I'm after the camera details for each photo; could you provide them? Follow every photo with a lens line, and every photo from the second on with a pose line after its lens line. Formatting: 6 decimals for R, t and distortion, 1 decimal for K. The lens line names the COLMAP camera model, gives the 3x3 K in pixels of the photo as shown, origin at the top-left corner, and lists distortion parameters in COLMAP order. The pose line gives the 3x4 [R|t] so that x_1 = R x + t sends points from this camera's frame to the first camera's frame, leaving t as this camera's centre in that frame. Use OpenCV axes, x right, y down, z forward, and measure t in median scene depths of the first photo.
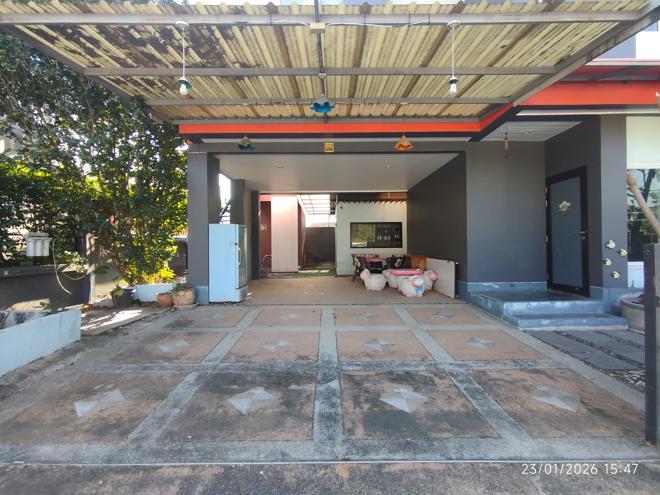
lens RADIAL K [[299.9, 0, 331.6], [0, 299.9, 246.8], [0, 0, 1]] dist [-0.002035, -0.001490]
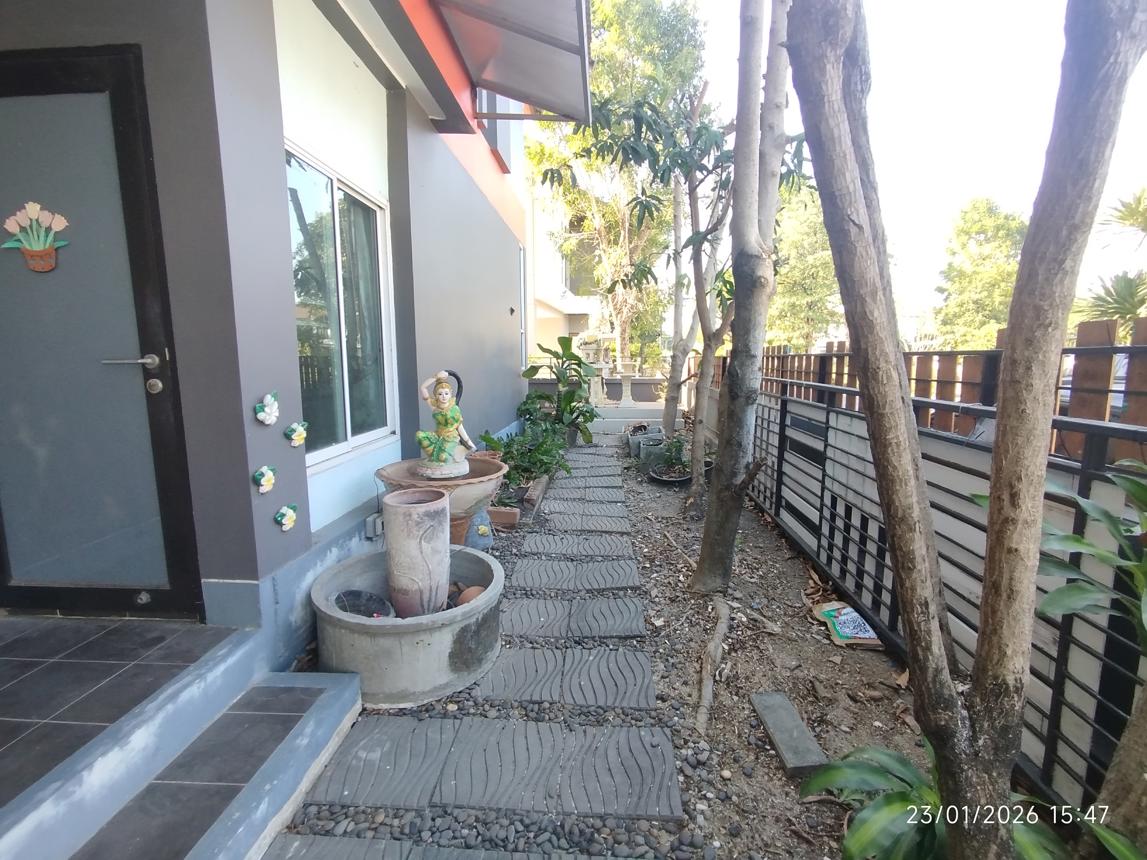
lens RADIAL K [[521.1, 0, 575.4], [0, 521.1, 428.7], [0, 0, 1]] dist [-0.002035, -0.001490]
pose [[0.049892, -0.123796, 0.991053, 0.463760], [0.005427, 0.992307, 0.123679, -0.044319], [-0.998740, -0.000792, 0.050180, 0.665647]]
